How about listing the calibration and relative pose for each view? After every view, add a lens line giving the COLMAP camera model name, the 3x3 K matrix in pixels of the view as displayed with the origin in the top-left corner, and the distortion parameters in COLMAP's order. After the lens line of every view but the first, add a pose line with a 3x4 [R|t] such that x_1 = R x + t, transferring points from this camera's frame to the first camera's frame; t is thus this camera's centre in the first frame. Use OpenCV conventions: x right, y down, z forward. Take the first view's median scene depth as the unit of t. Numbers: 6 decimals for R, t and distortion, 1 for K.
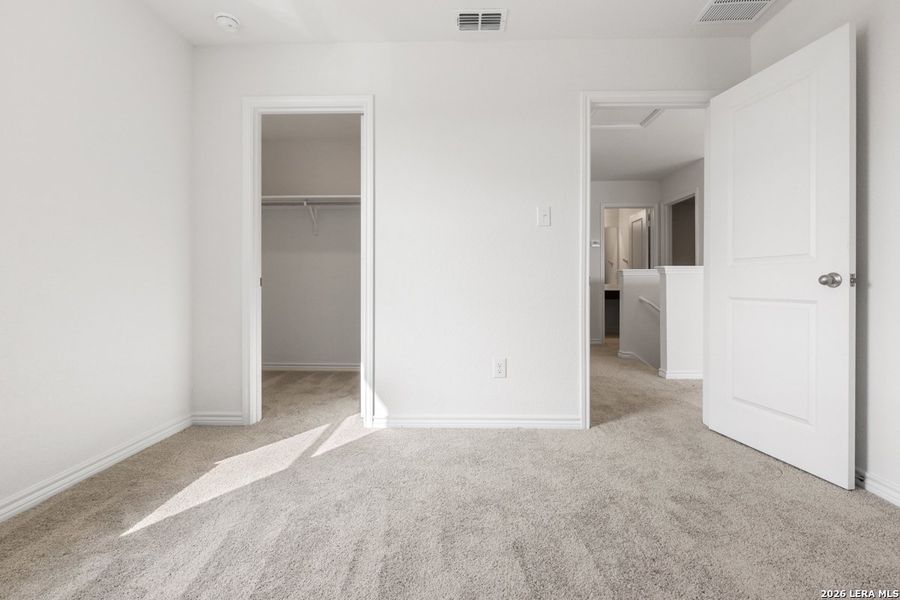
lens RADIAL K [[412.1, 0, 451.4], [0, 412.1, 282.3], [0, 0, 1]] dist [0.000409, 0.000215]
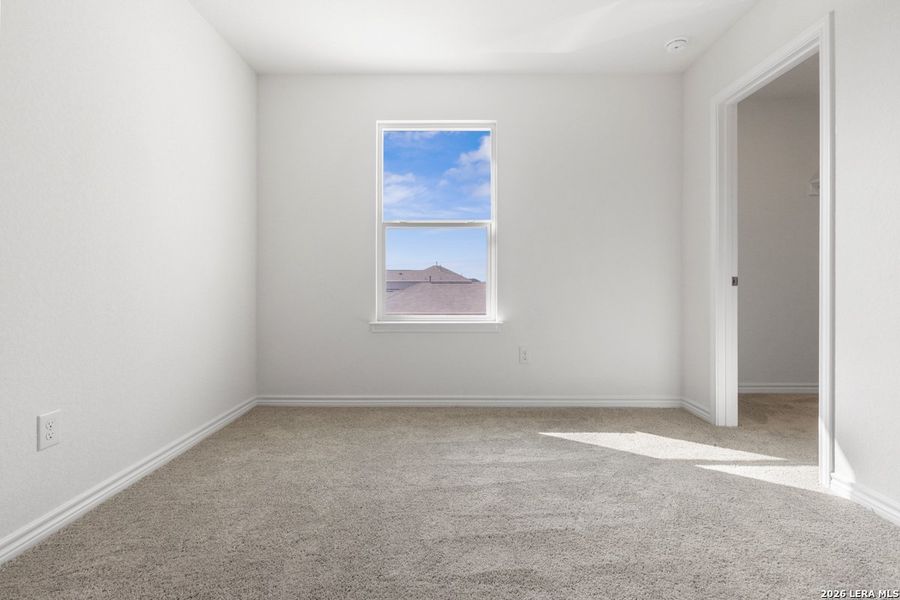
lens RADIAL K [[407.5, 0, 450.3], [0, 407.5, 288.1], [0, 0, 1]] dist [0.001664, 0.000002]
pose [[0.025665, 0.012530, -0.999592, 0.526532], [0.003728, 0.999913, 0.012630, -0.001189], [0.999664, -0.004050, 0.025616, 0.367207]]
